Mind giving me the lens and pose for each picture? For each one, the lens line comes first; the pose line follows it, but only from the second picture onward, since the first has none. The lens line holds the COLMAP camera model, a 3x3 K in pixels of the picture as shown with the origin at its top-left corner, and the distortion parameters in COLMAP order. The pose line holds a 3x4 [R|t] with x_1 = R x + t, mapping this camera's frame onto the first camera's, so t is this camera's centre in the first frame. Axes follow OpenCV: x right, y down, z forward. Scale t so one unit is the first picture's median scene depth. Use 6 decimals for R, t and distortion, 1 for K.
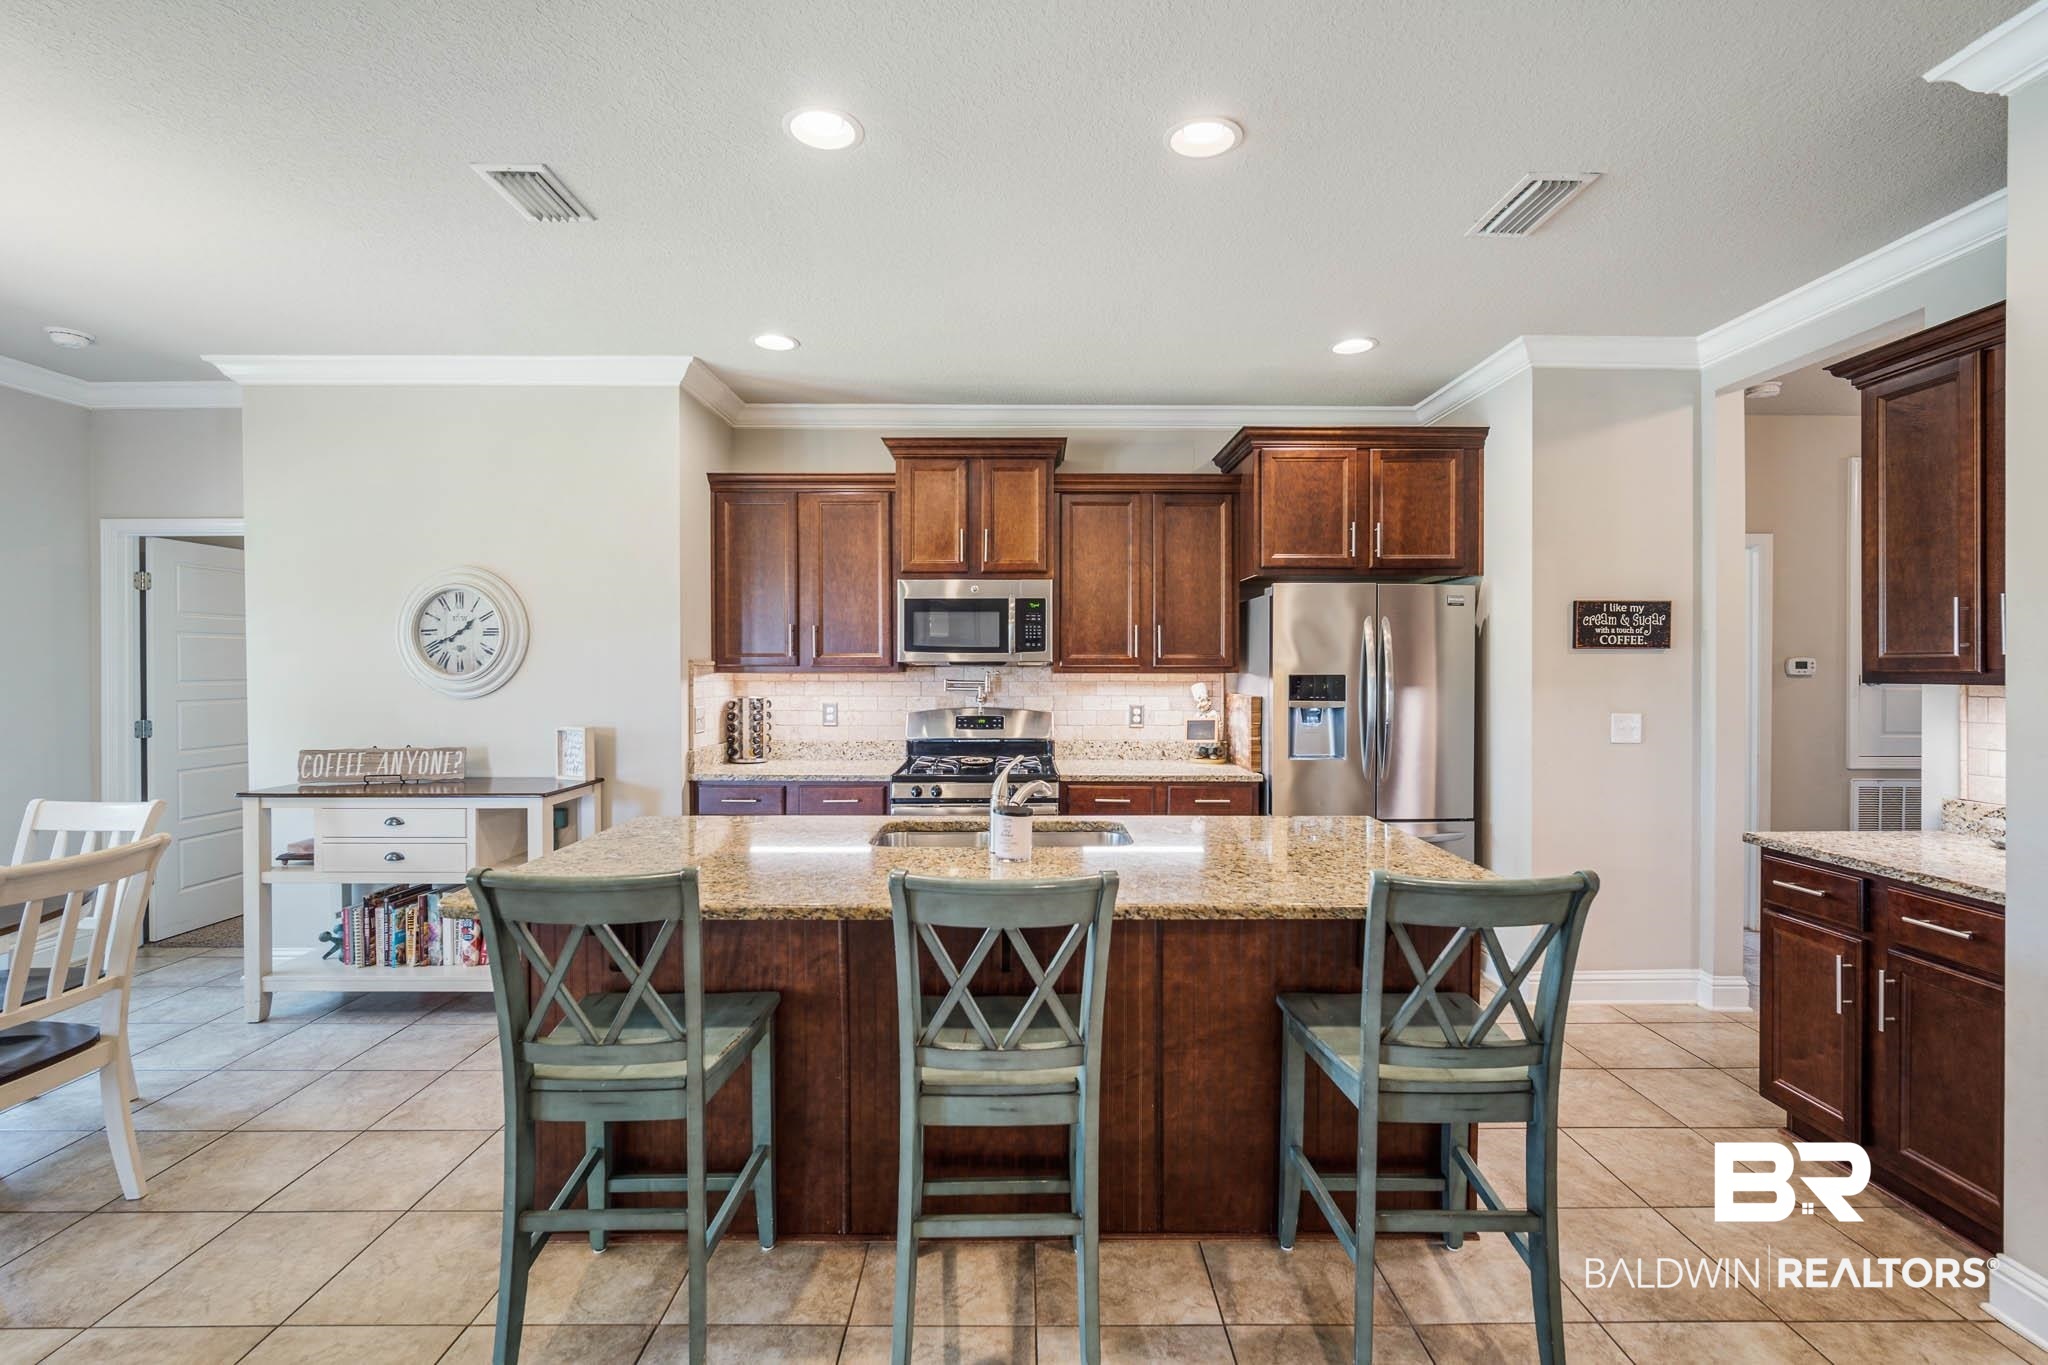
lens RADIAL K [[890.6, 0, 1029.7], [0, 890.6, 673.7], [0, 0, 1]] dist [-0.010623, 0.000264]
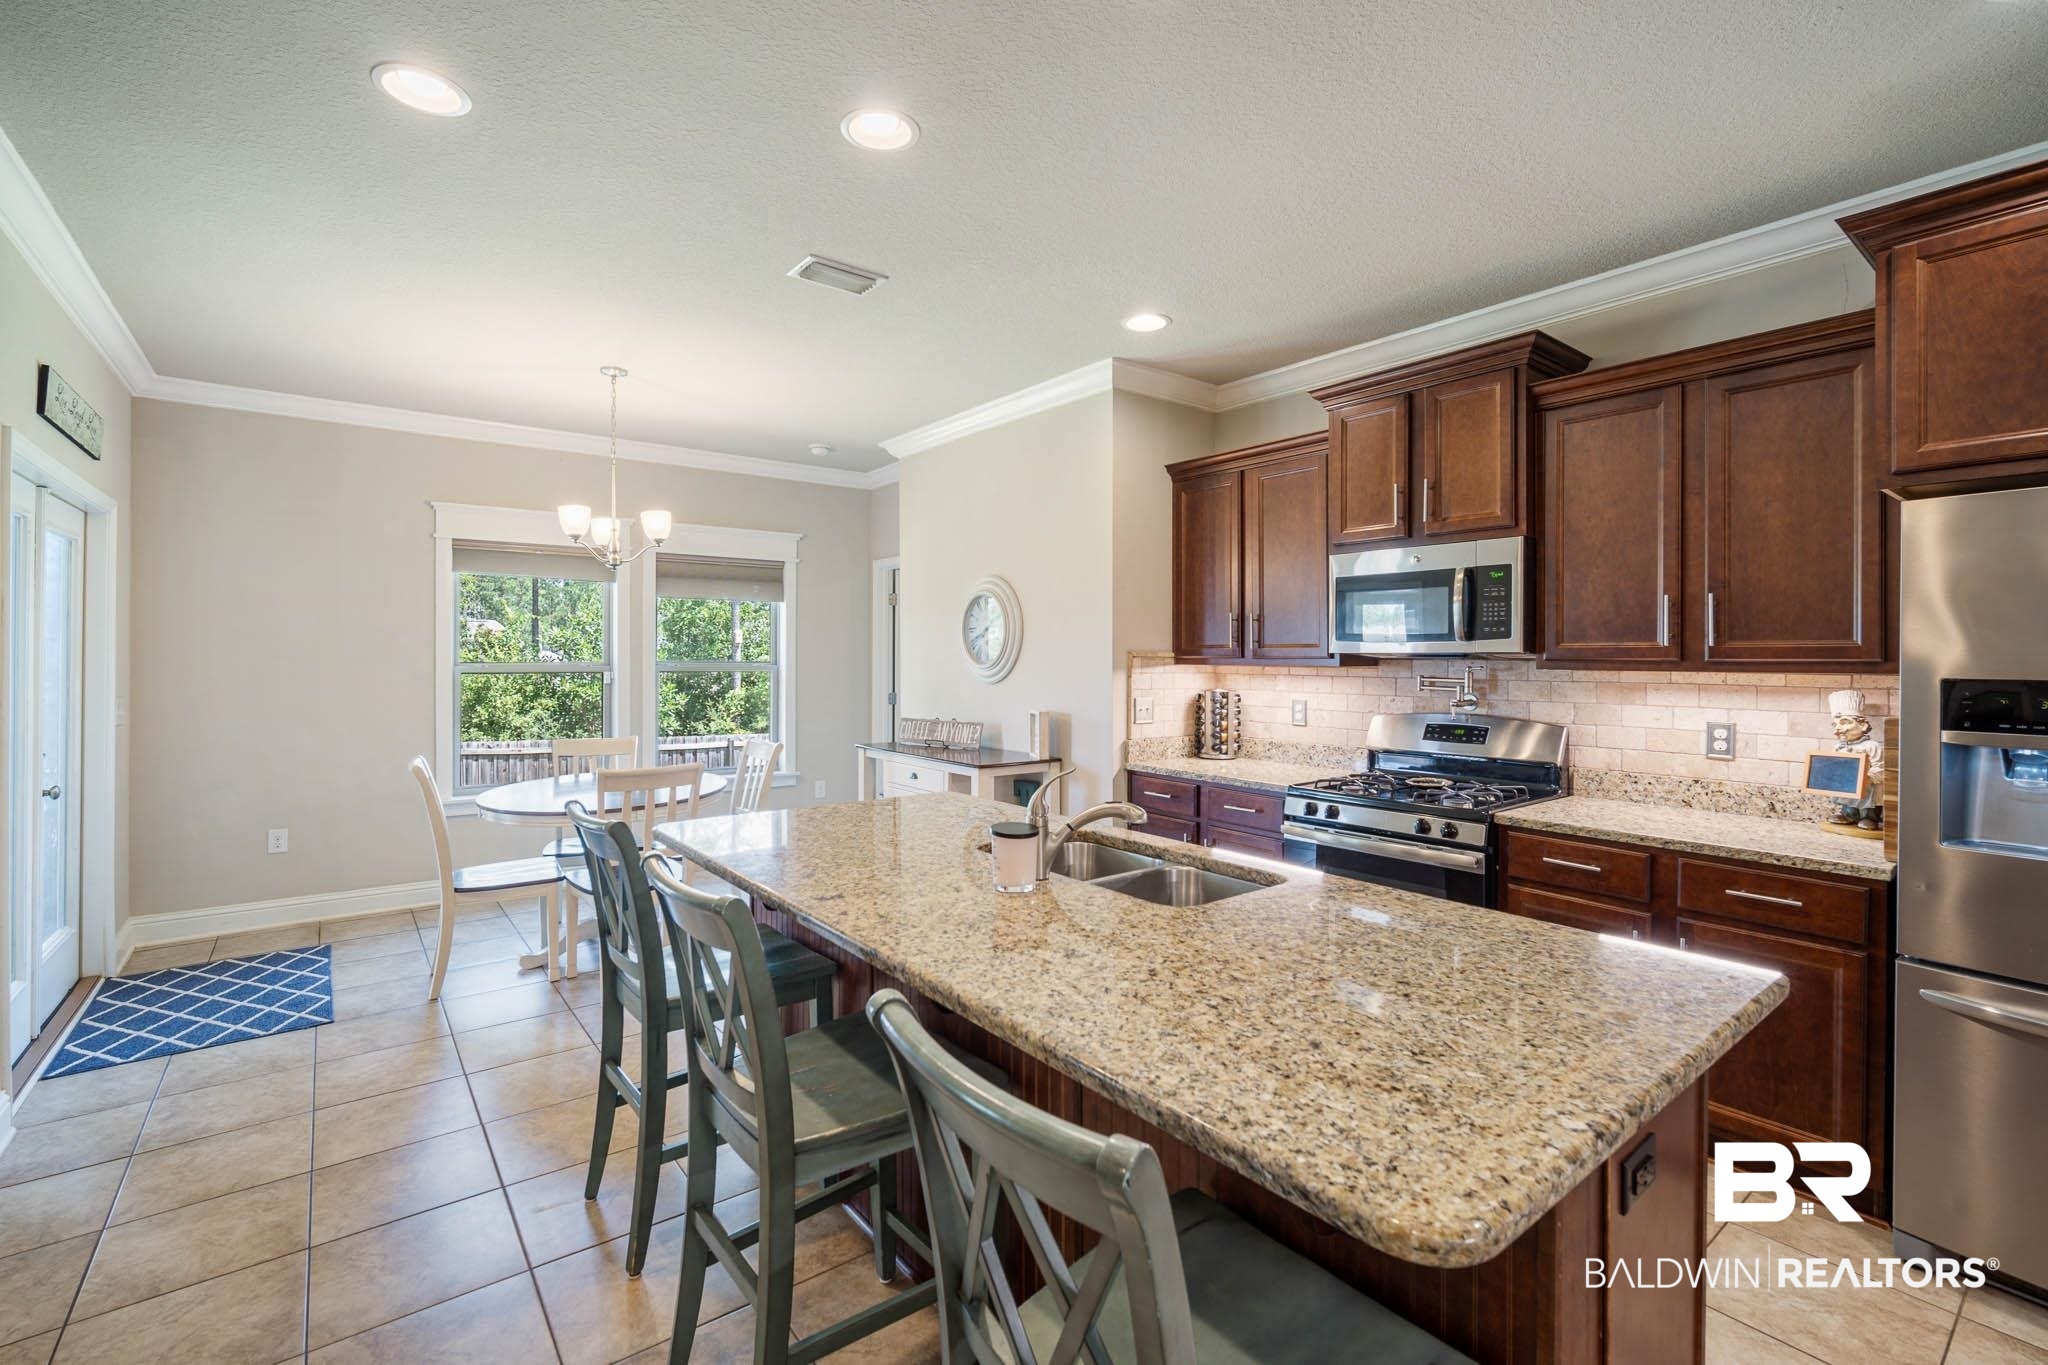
lens RADIAL K [[896.3, 0, 1022.9], [0, 896.3, 662.1], [0, 0, 1]] dist [-0.007536, 0.000478]
pose [[0.605151, 0.007393, -0.796076, 0.349737], [-0.010615, 0.999943, 0.001217, -0.003047], [0.796040, 0.007714, 0.605195, 0.261100]]
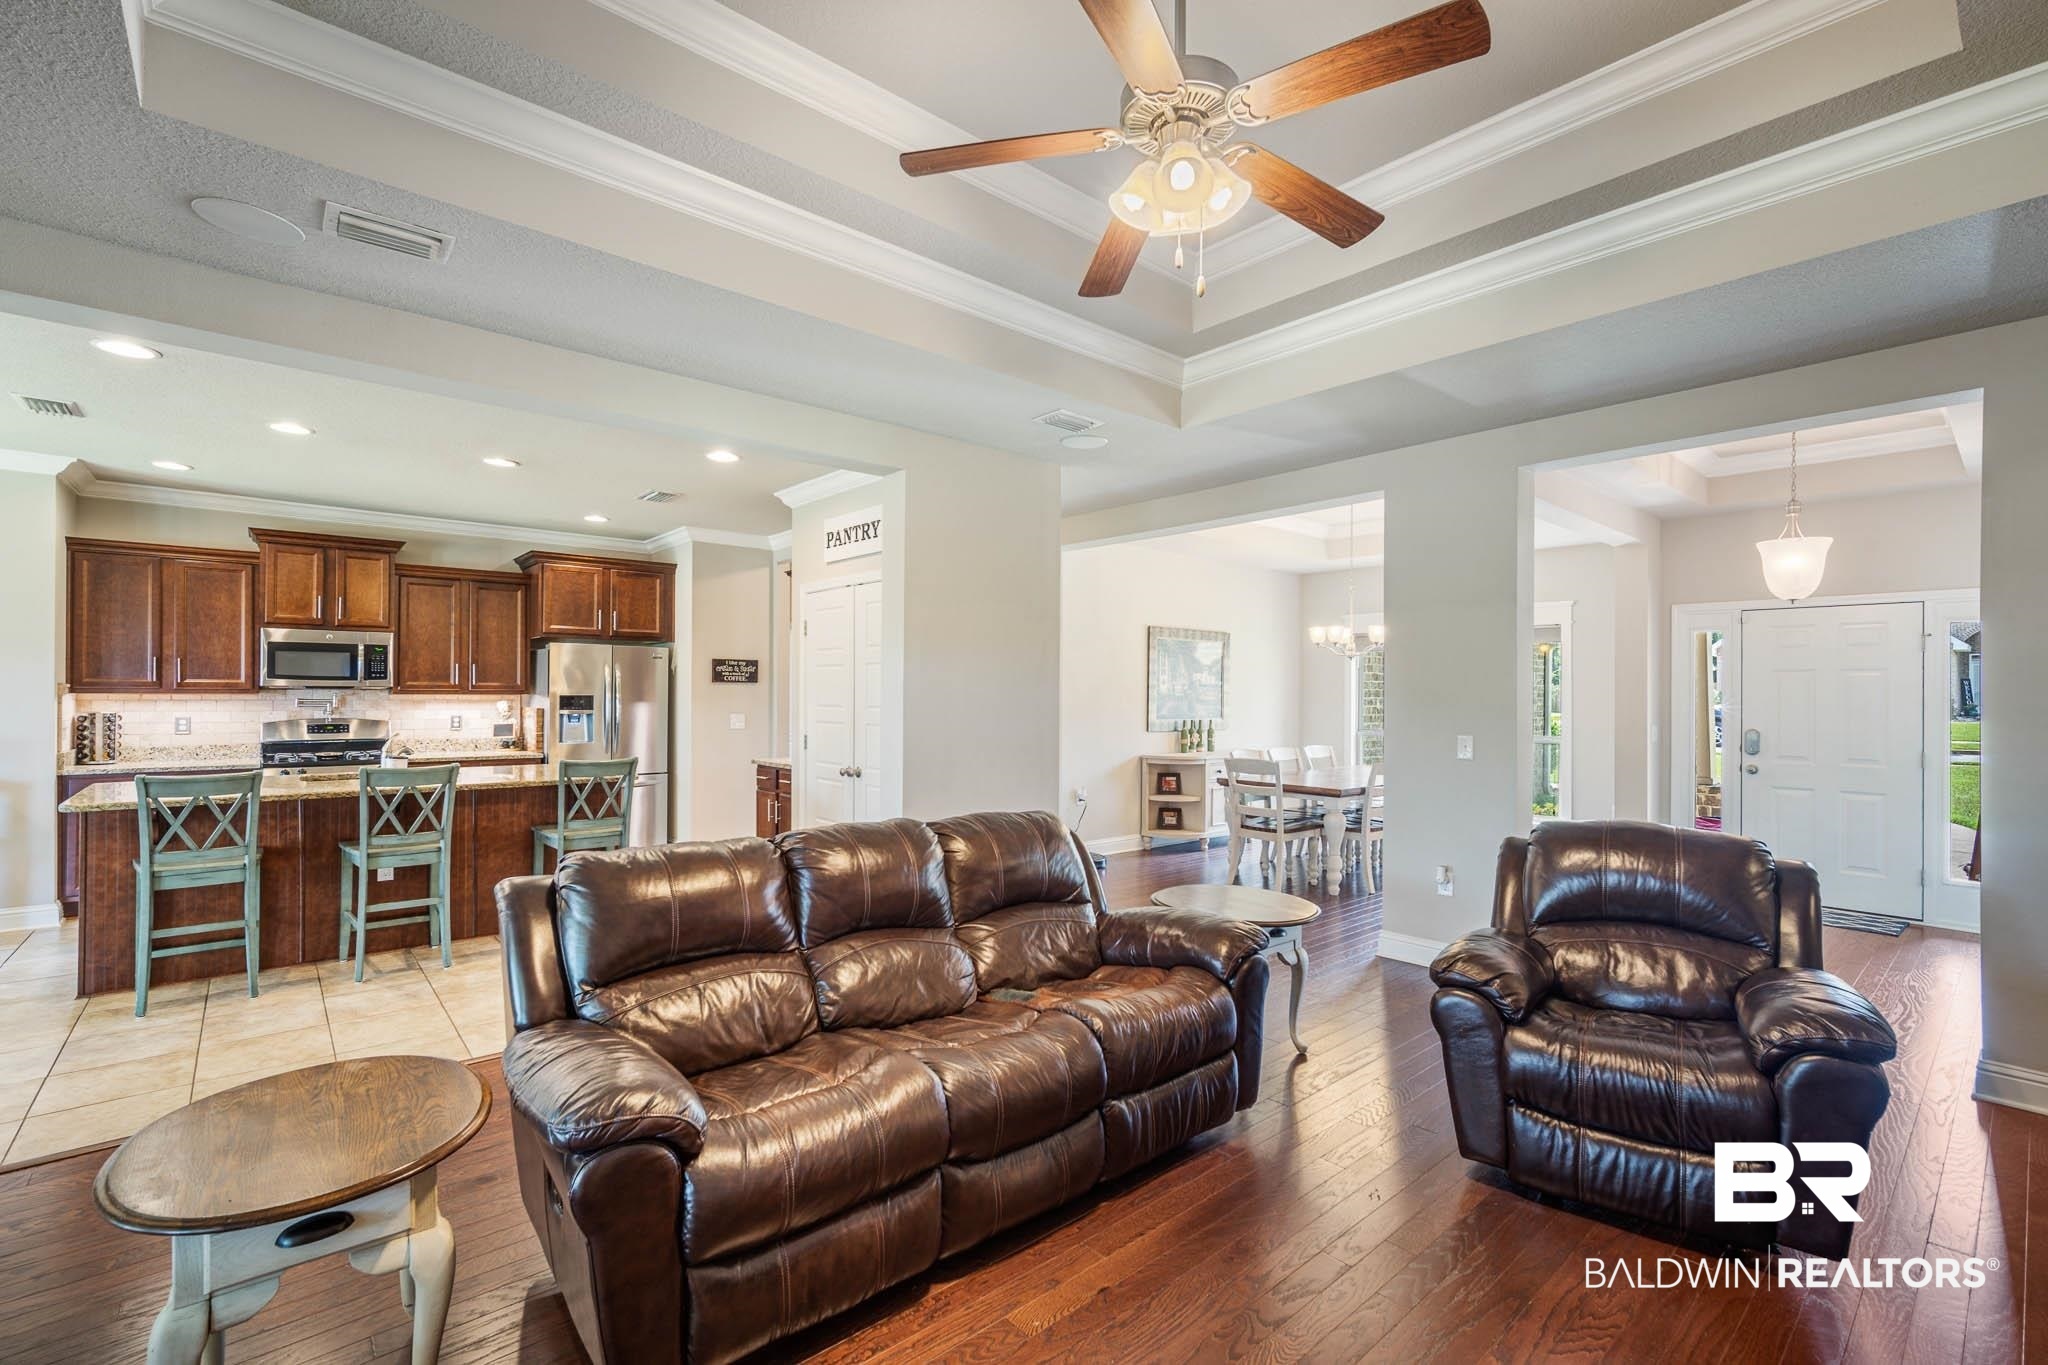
lens RADIAL K [[890.7, 0, 1018.6], [0, 890.7, 691.6], [0, 0, 1]] dist [-0.012880, 0.005439]
pose [[0.764773, 0.004565, 0.644284, -0.133396], [0.000567, 0.999970, -0.007758, 0.007493], [-0.644300, 0.006299, 0.764747, -0.854574]]
